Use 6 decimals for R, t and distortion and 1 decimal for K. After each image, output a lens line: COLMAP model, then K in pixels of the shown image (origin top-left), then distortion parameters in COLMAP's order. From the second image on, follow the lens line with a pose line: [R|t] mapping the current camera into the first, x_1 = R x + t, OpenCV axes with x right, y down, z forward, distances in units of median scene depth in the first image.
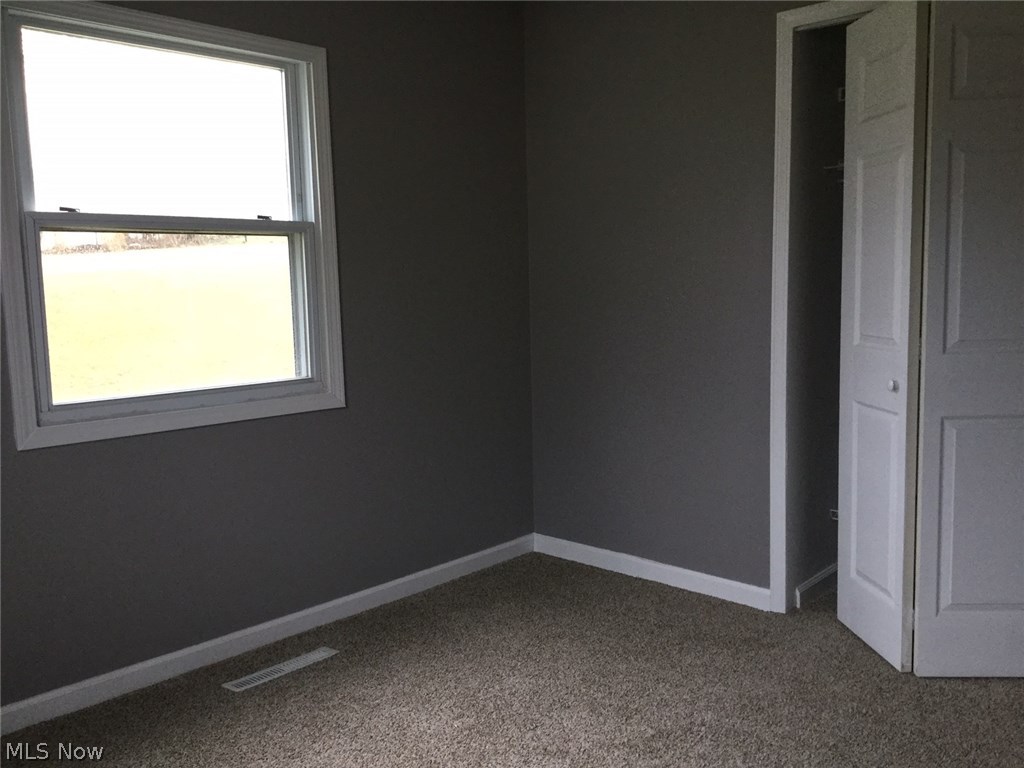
lens RADIAL K [[910.6, 0, 512.0], [0, 910.6, 384.0], [0, 0, 1]] dist [0.001857, 0.006982]
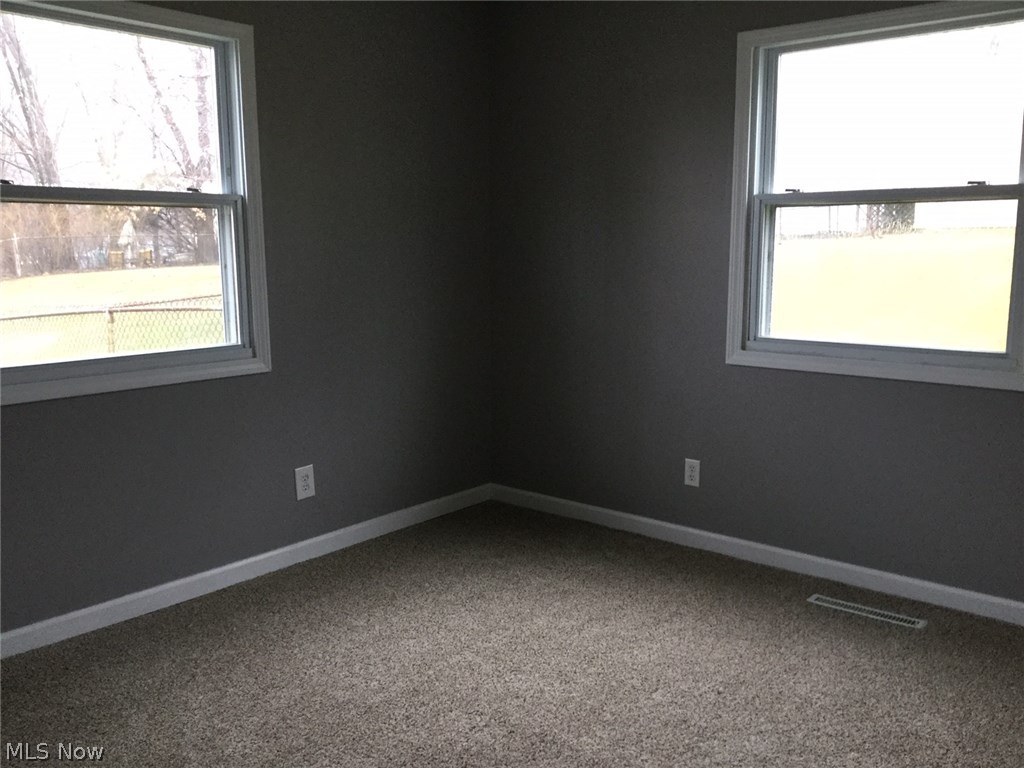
lens RADIAL K [[910.6, 0, 512.0], [0, 910.6, 384.0], [0, 0, 1]] dist [0.001857, 0.006982]
pose [[0.049090, 0.176809, -0.983020, 0.801298], [-0.106179, 0.979553, 0.170883, -0.097810], [0.993134, 0.095988, 0.066860, 0.527289]]
